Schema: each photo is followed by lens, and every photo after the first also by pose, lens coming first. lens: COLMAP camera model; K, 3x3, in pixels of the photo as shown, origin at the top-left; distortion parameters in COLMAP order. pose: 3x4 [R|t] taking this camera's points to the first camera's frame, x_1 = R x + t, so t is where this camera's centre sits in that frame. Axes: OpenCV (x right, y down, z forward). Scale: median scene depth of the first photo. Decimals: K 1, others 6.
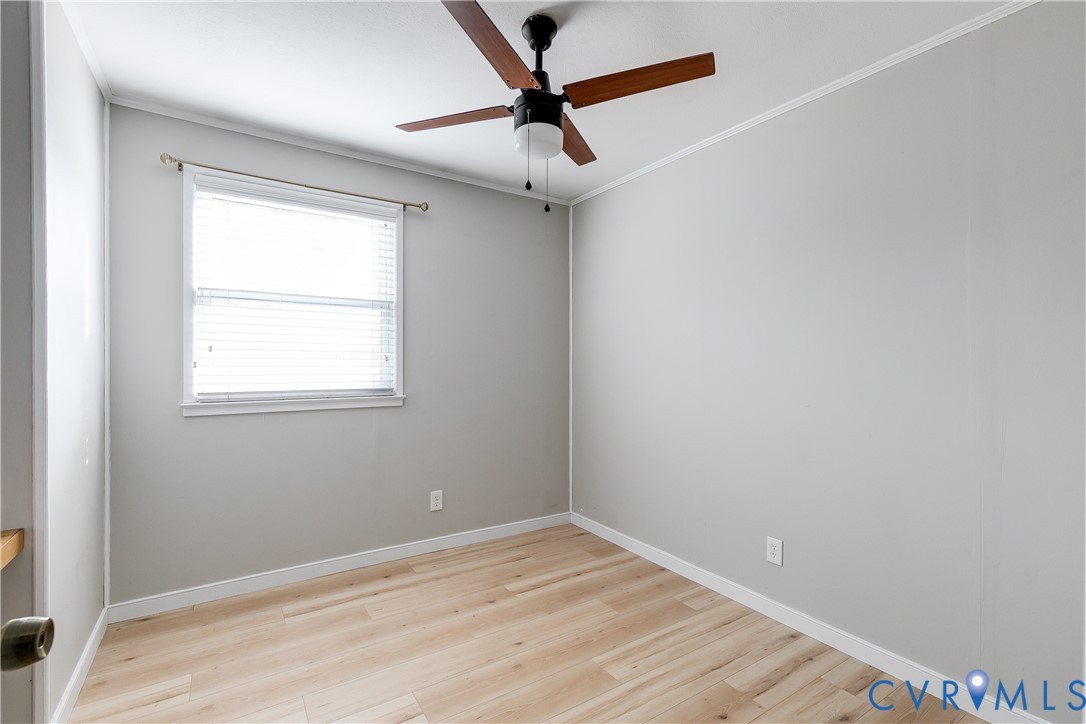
lens RADIAL K [[496.8, 0, 544.8], [0, 496.8, 361.3], [0, 0, 1]] dist [0.004242, 0.000599]
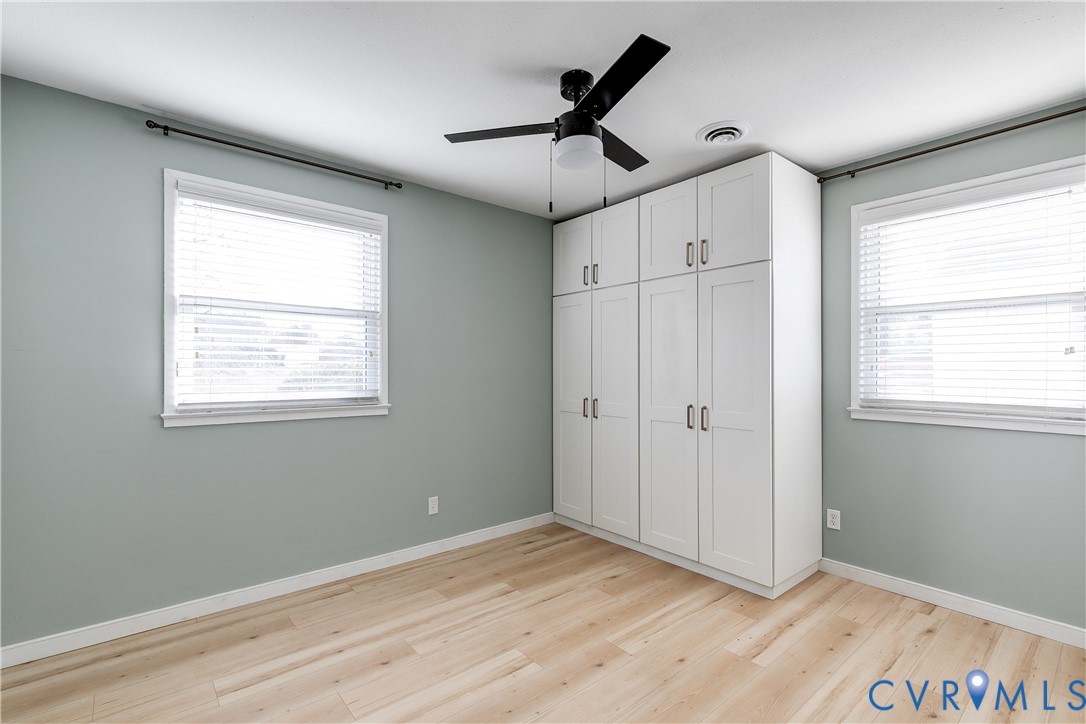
lens RADIAL K [[496.8, 0, 548.8], [0, 496.8, 360.5], [0, 0, 1]] dist [0.004242, 0.000599]
pose [[0.992751, -0.001089, 0.120183, -0.094589], [0.003568, 0.999785, -0.020408, 0.002208], [-0.120135, 0.020689, 0.992542, -0.054496]]
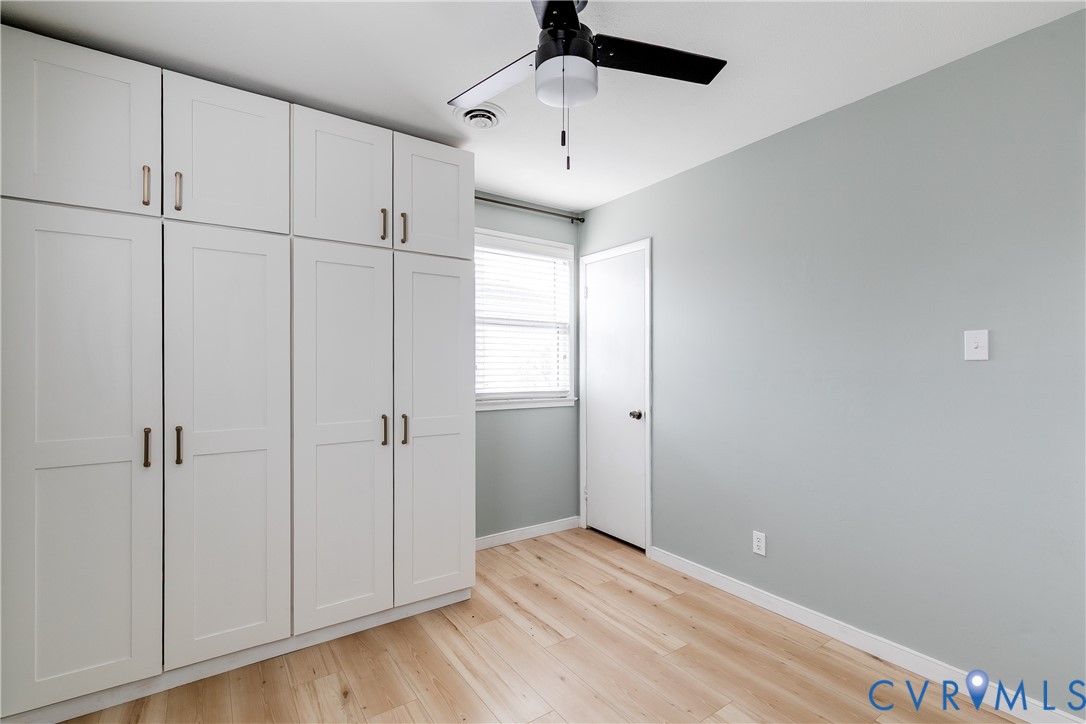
lens RADIAL K [[496.8, 0, 552.6], [0, 496.8, 362.0], [0, 0, 1]] dist [0.004242, 0.000599]
pose [[-0.031002, 0.005462, 0.999504, -0.421966], [0.007273, 0.999960, -0.005238, -0.004644], [-0.999493, 0.007107, -0.031041, 0.538511]]
